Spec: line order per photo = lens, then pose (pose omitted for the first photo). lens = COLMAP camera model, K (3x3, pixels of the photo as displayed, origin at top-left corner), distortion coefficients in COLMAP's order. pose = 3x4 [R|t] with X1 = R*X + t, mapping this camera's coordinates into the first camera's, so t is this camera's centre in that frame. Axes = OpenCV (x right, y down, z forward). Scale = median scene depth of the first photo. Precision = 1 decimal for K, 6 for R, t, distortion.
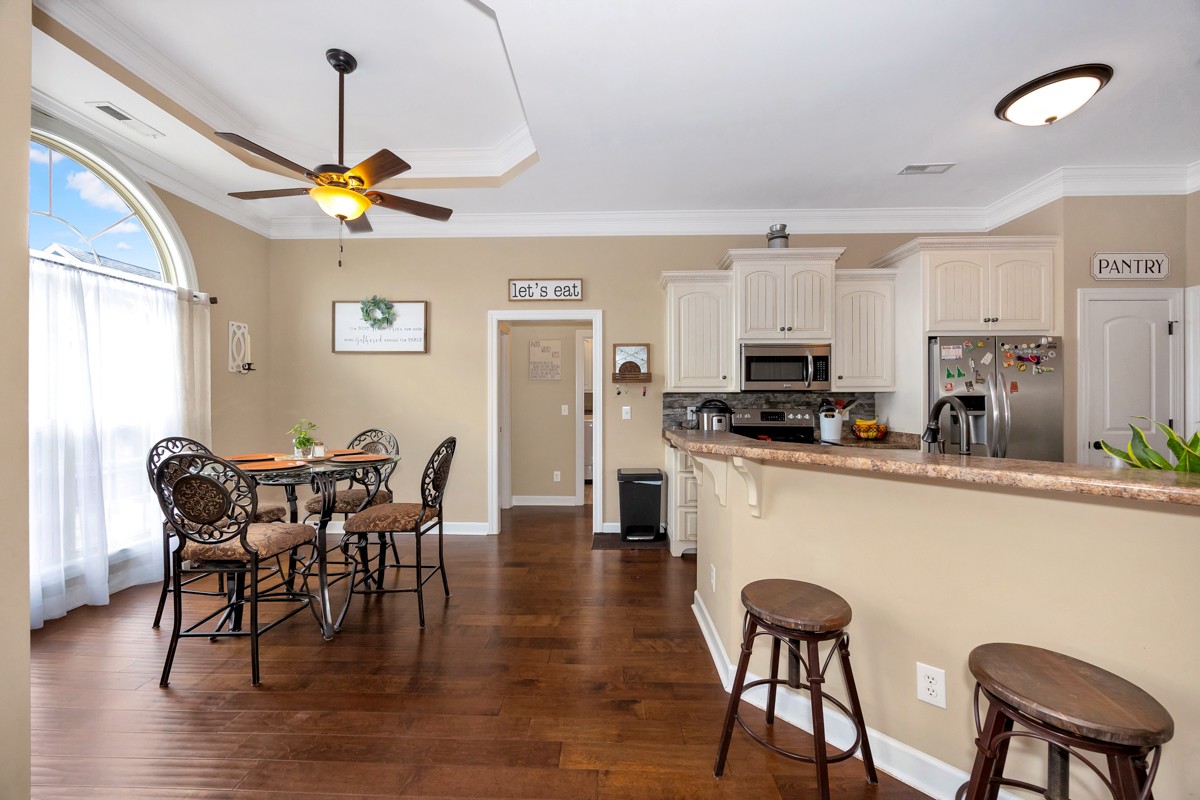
lens RADIAL K [[456.6, 0, 592.5], [0, 456.6, 404.3], [0, 0, 1]] dist [-0.003020, -0.000331]
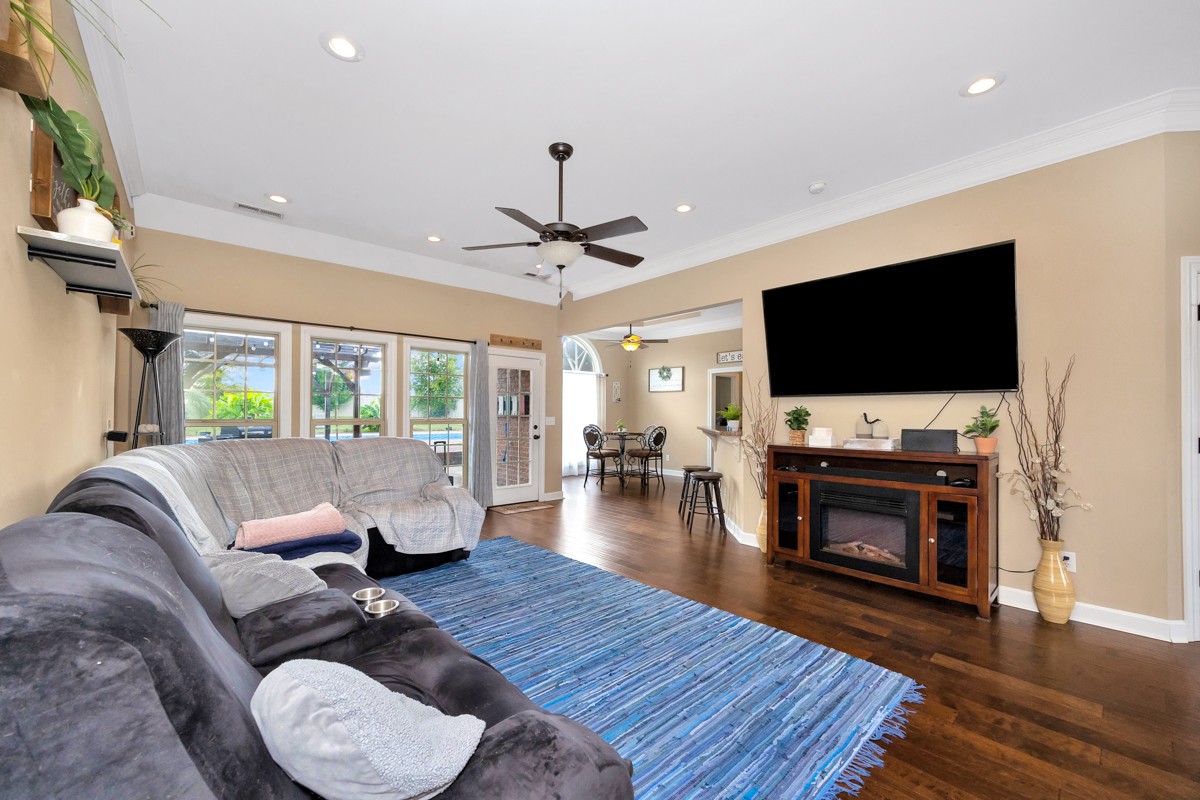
lens RADIAL K [[456.6, 0, 592.5], [0, 456.6, 404.3], [0, 0, 1]] dist [-0.003020, -0.000331]
pose [[0.691490, -0.014876, -0.722233, 1.091782], [-0.010015, 0.999494, -0.030176, 0.019608], [0.722317, 0.028099, 0.690991, -0.946333]]
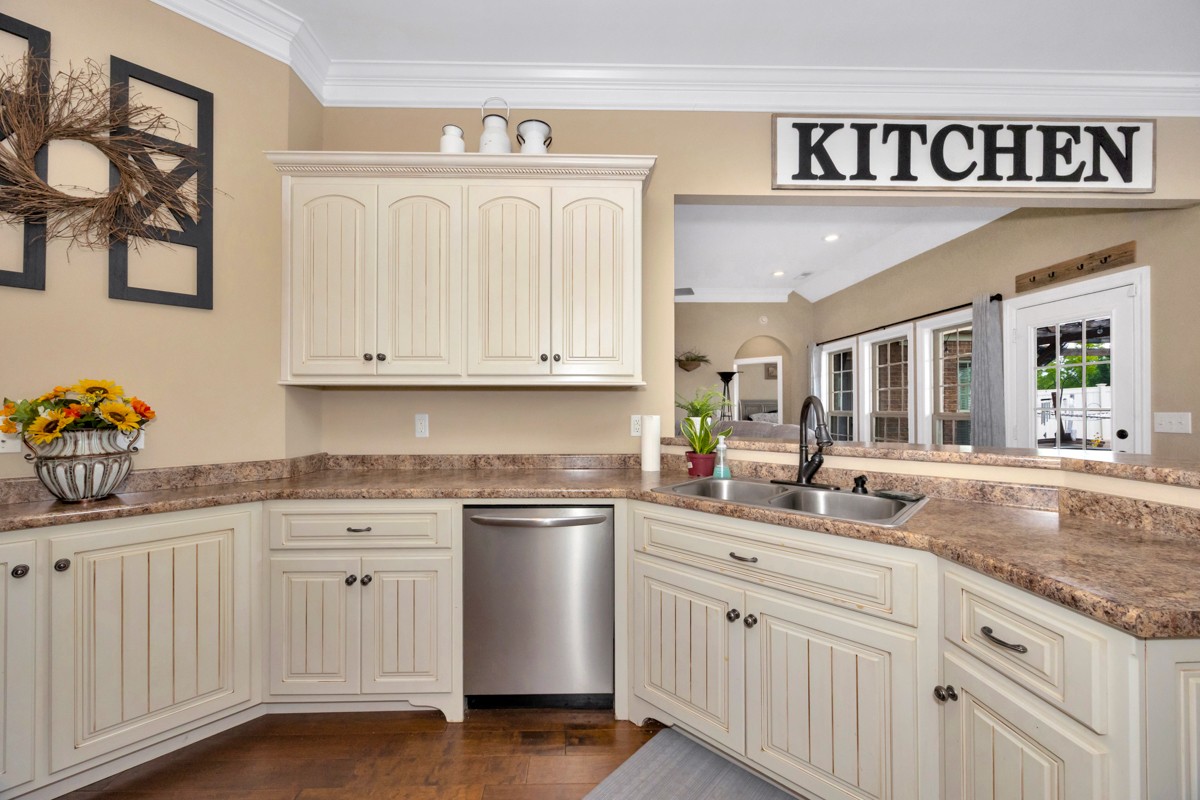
lens RADIAL K [[456.6, 0, 592.5], [0, 456.6, 404.3], [0, 0, 1]] dist [-0.003020, -0.000331]
pose [[-0.998419, -0.000202, -0.056206, 0.623947], [-0.000657, 0.999967, 0.008080, -0.003732], [0.056202, 0.008104, -0.998387, 0.993742]]
